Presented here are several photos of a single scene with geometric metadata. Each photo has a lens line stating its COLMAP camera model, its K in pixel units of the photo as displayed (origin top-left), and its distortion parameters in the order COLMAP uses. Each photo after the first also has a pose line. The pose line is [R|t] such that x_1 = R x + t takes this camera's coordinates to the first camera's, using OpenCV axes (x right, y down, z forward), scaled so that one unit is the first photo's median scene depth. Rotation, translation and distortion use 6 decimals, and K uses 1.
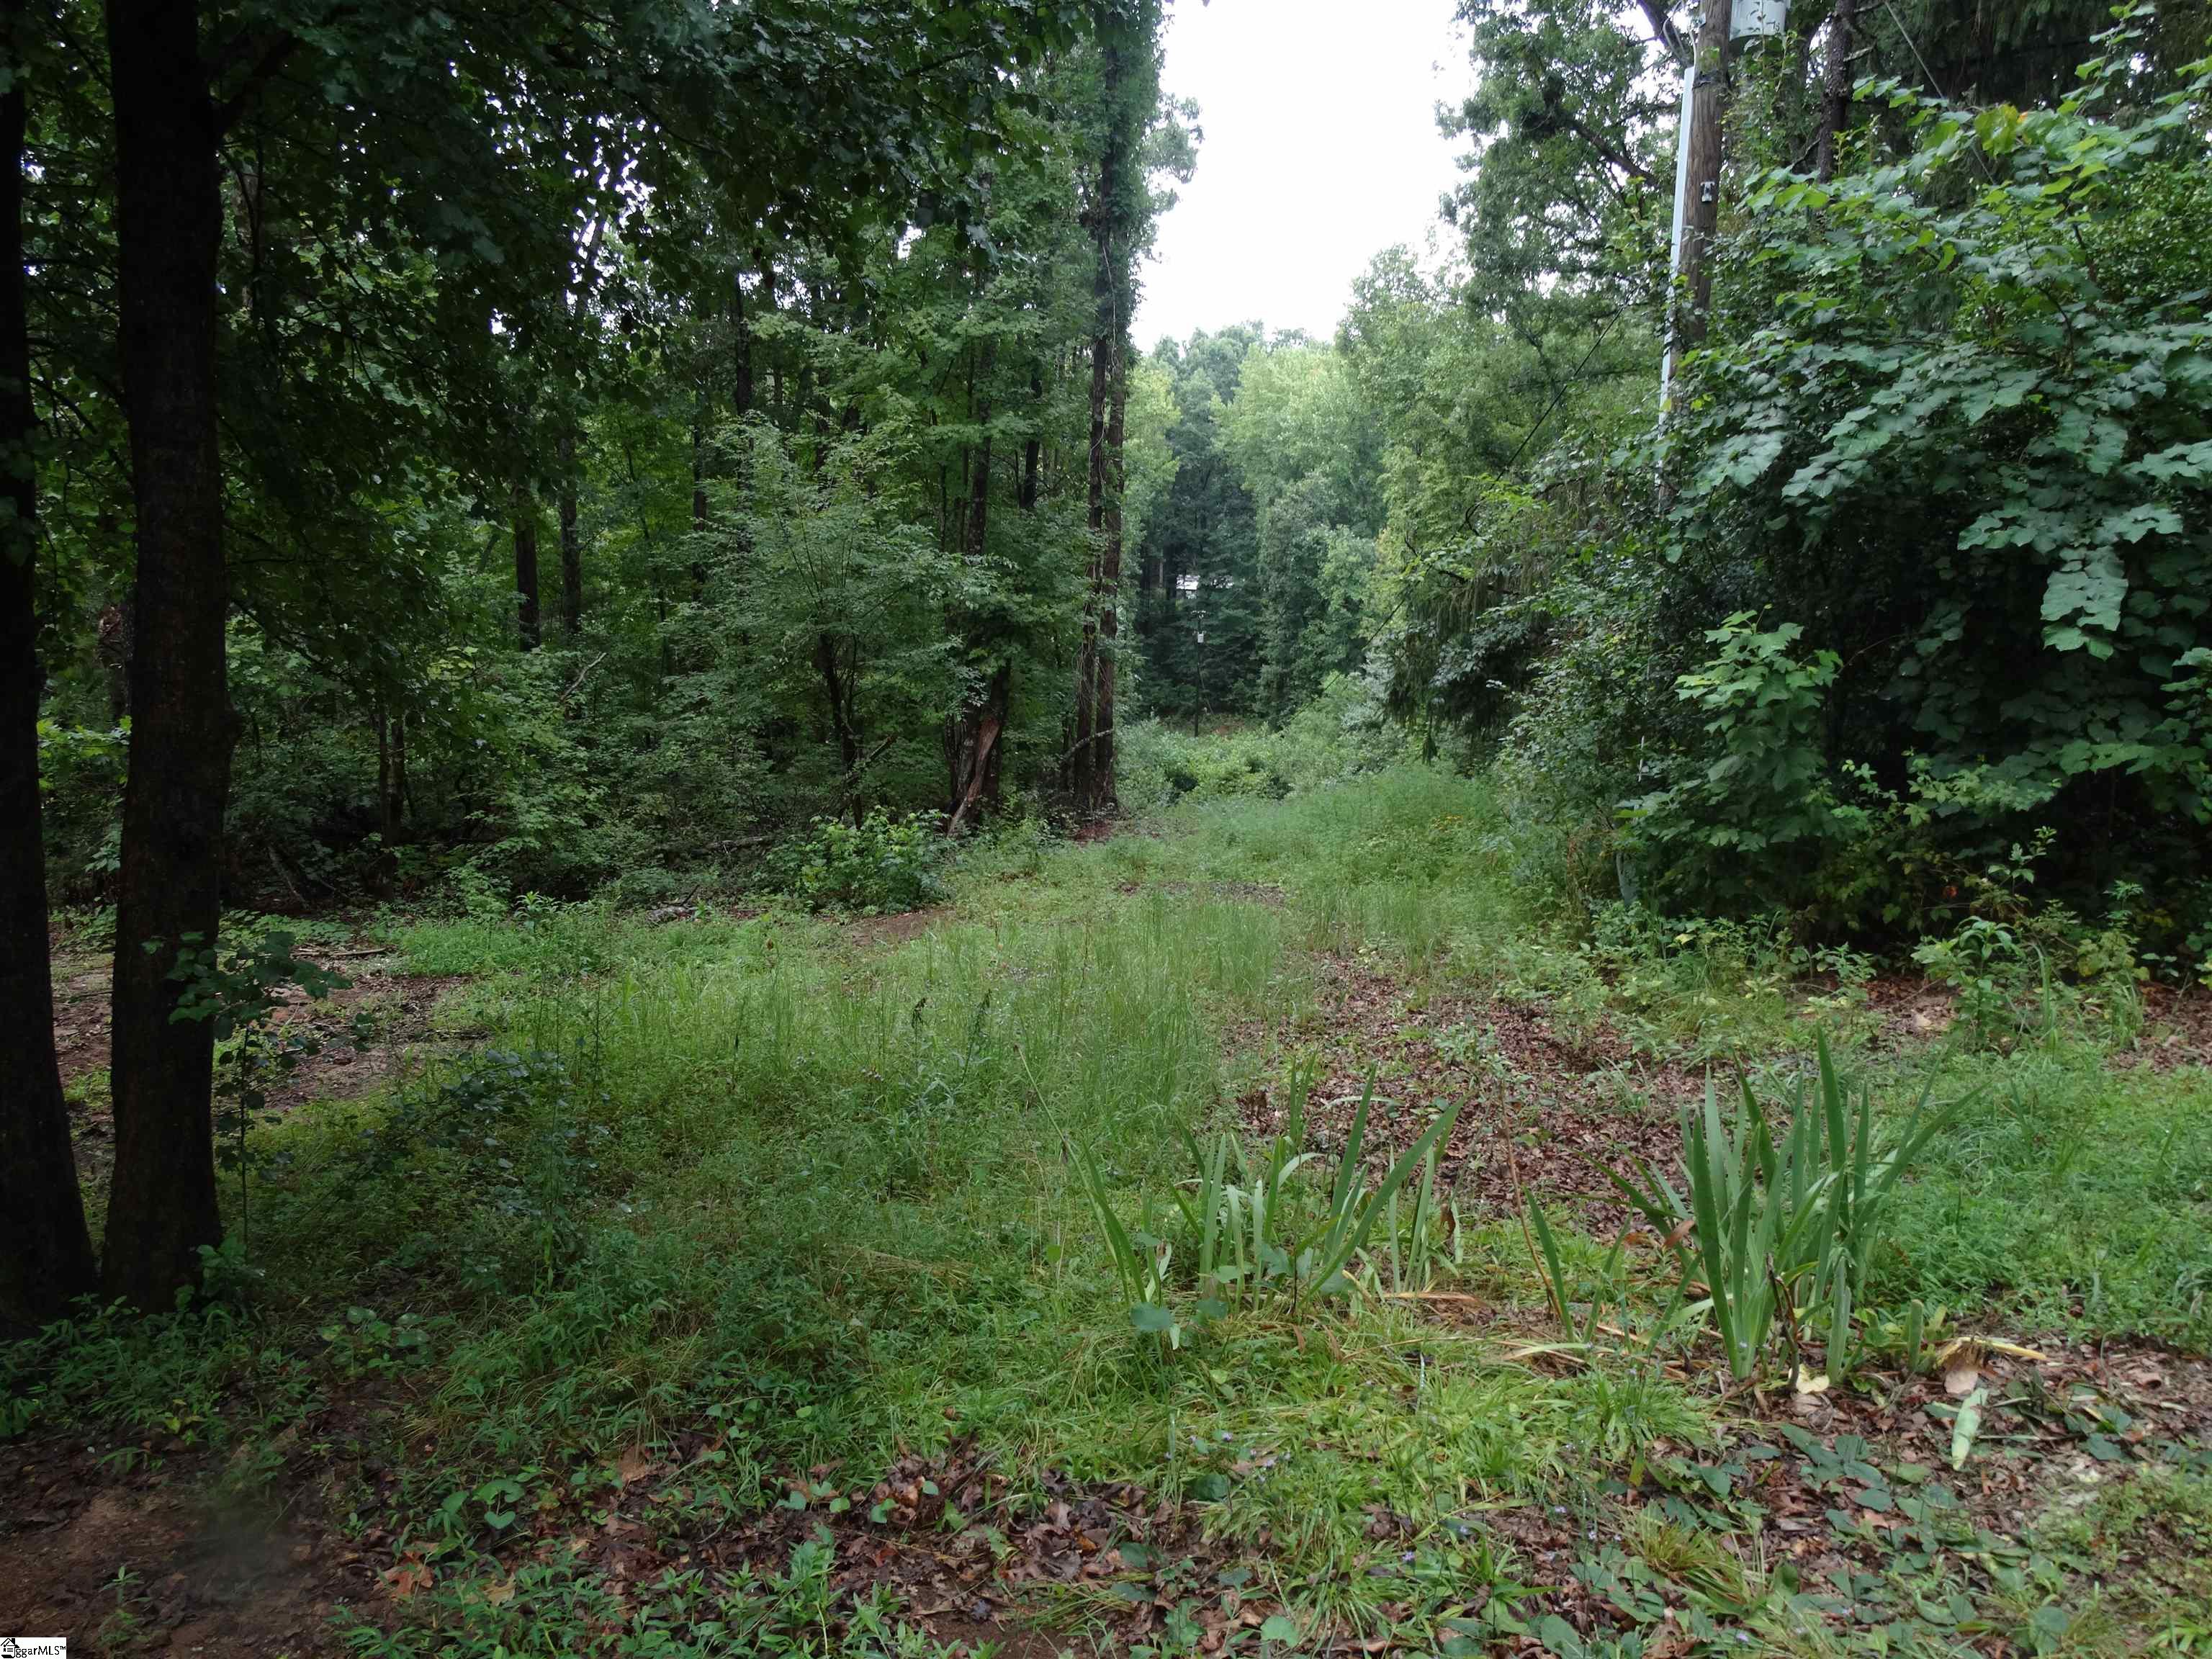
lens RADIAL K [[1546.3, 0, 1109.3], [0, 1546.3, 832.9], [0, 0, 1]] dist [0.000212, -0.001025]
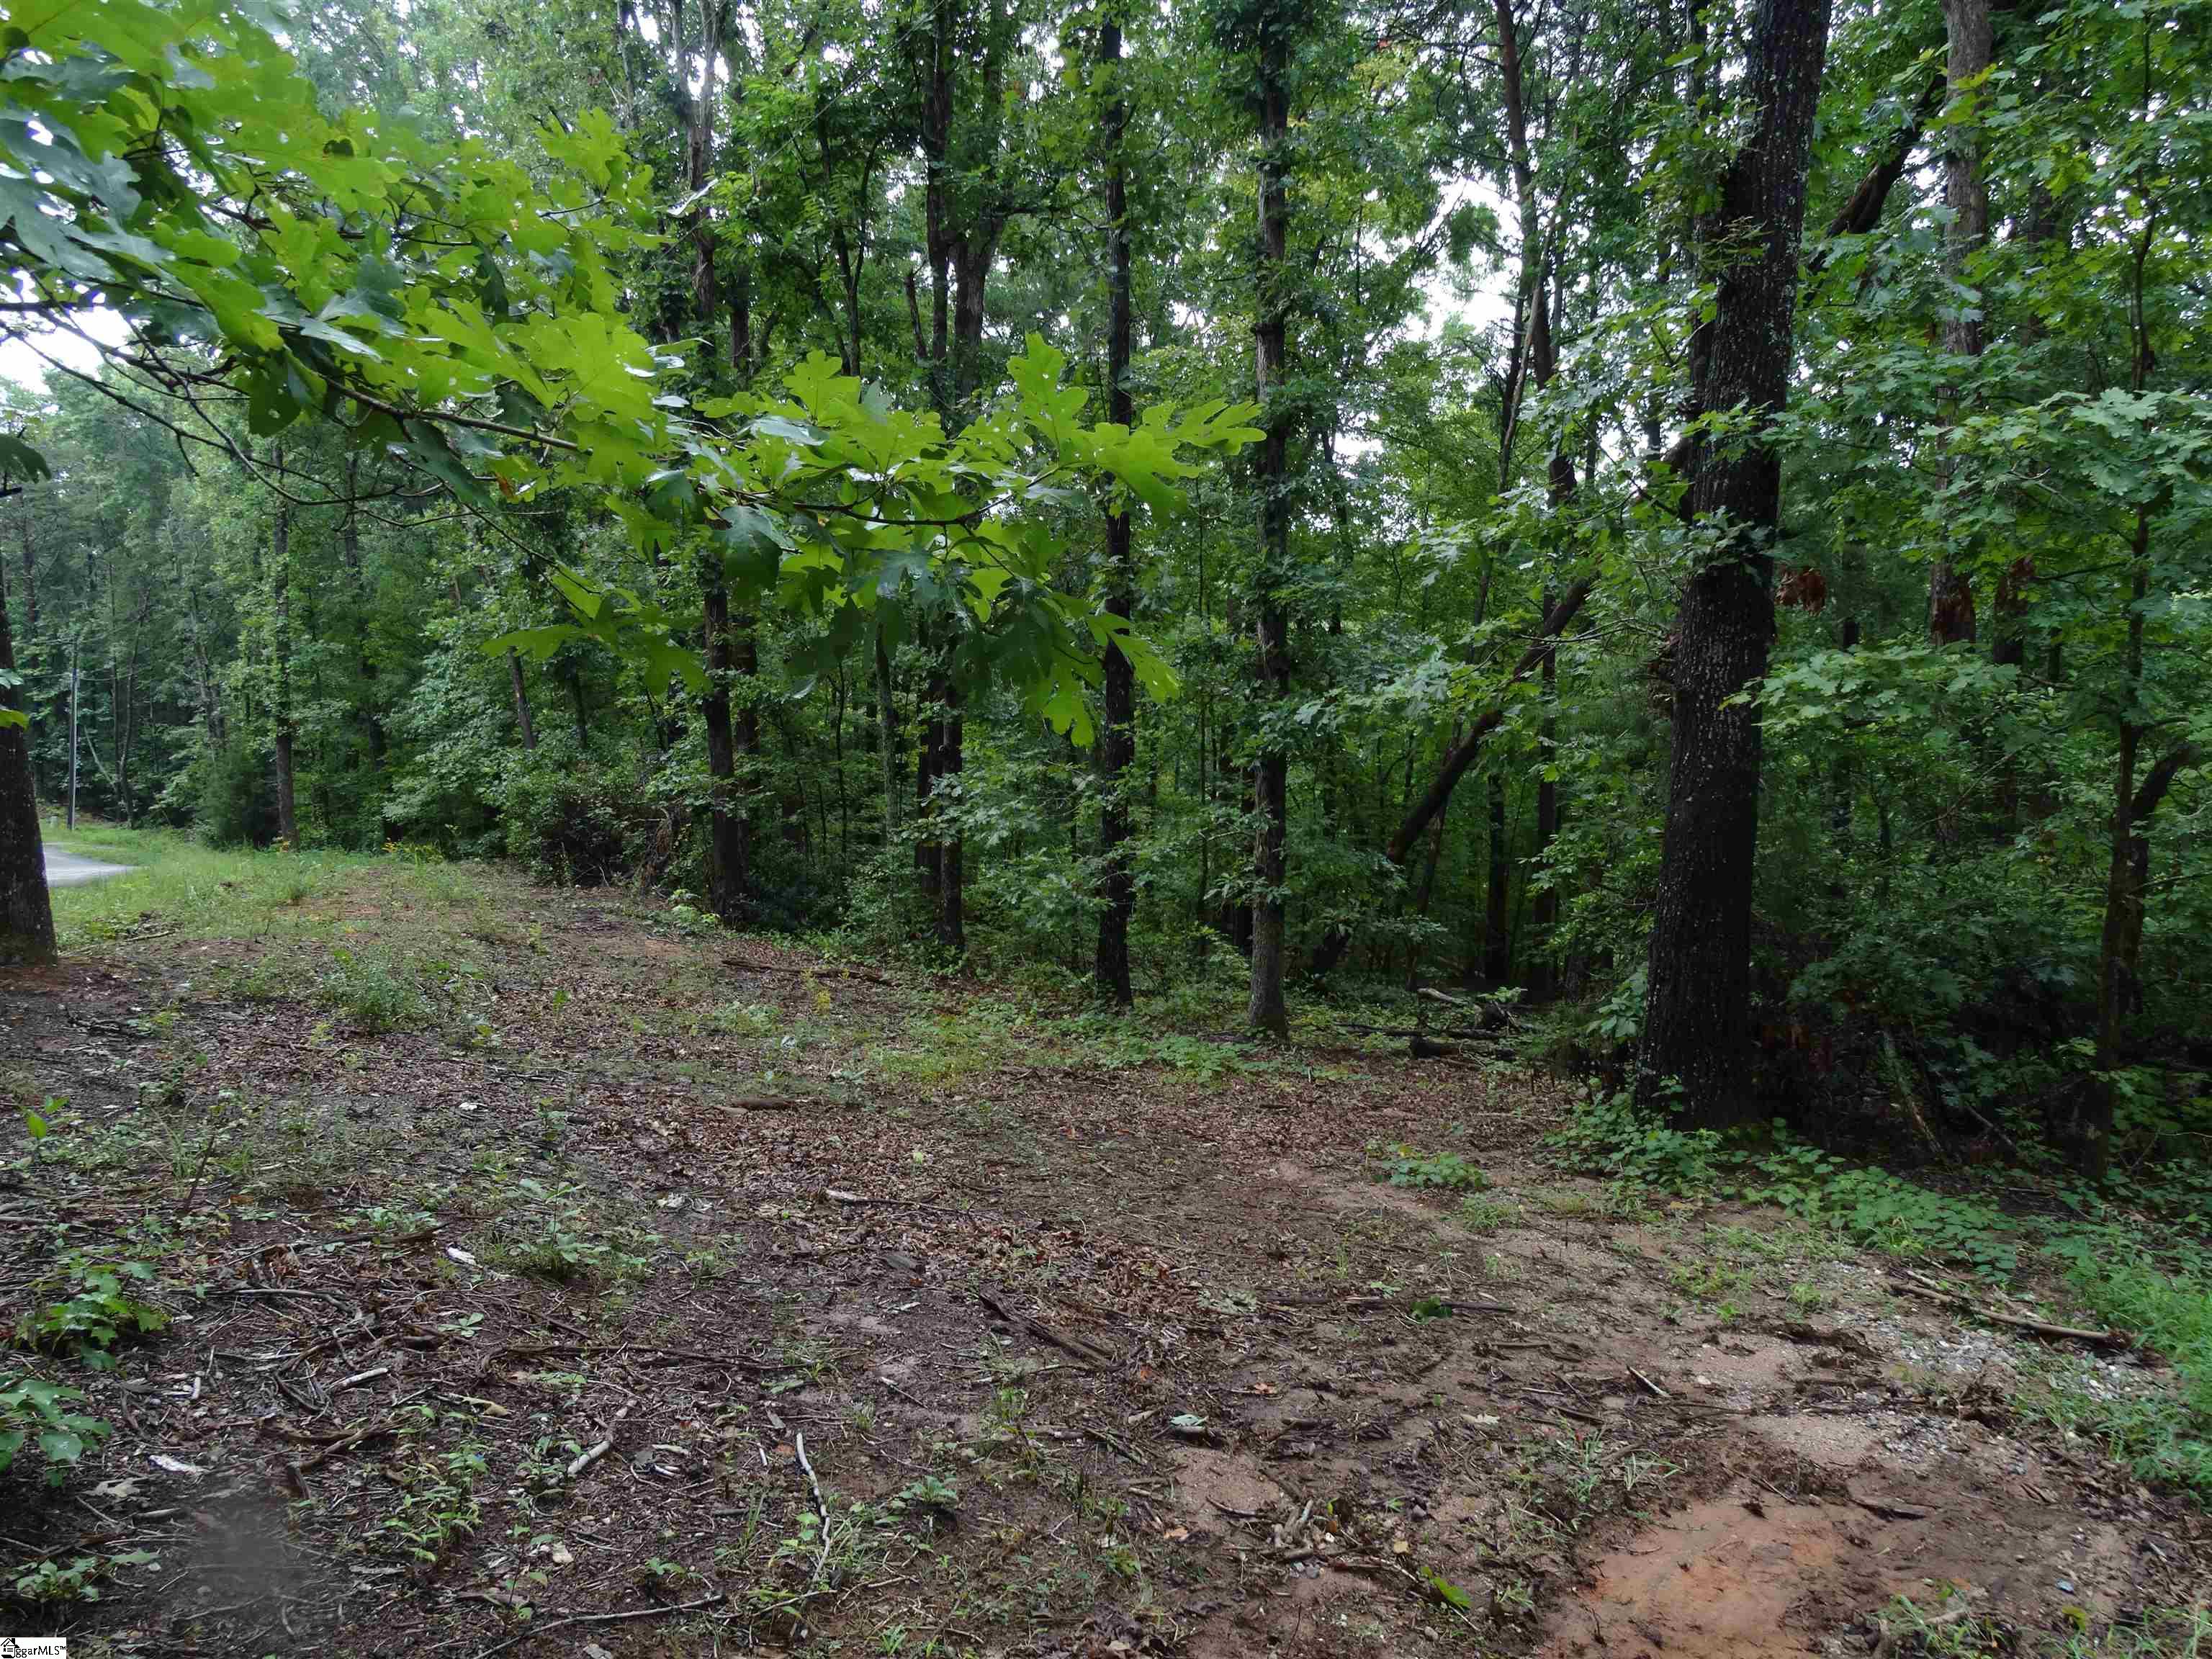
lens RADIAL K [[1546.3, 0, 1108.7], [0, 1546.3, 831.2], [0, 0, 1]] dist [0.000212, -0.001025]
pose [[0.552193, 0.046244, -0.832433, -0.235008], [-0.133078, 0.990548, -0.033250, -0.008346], [0.823027, 0.129139, 0.553127, 0.450434]]
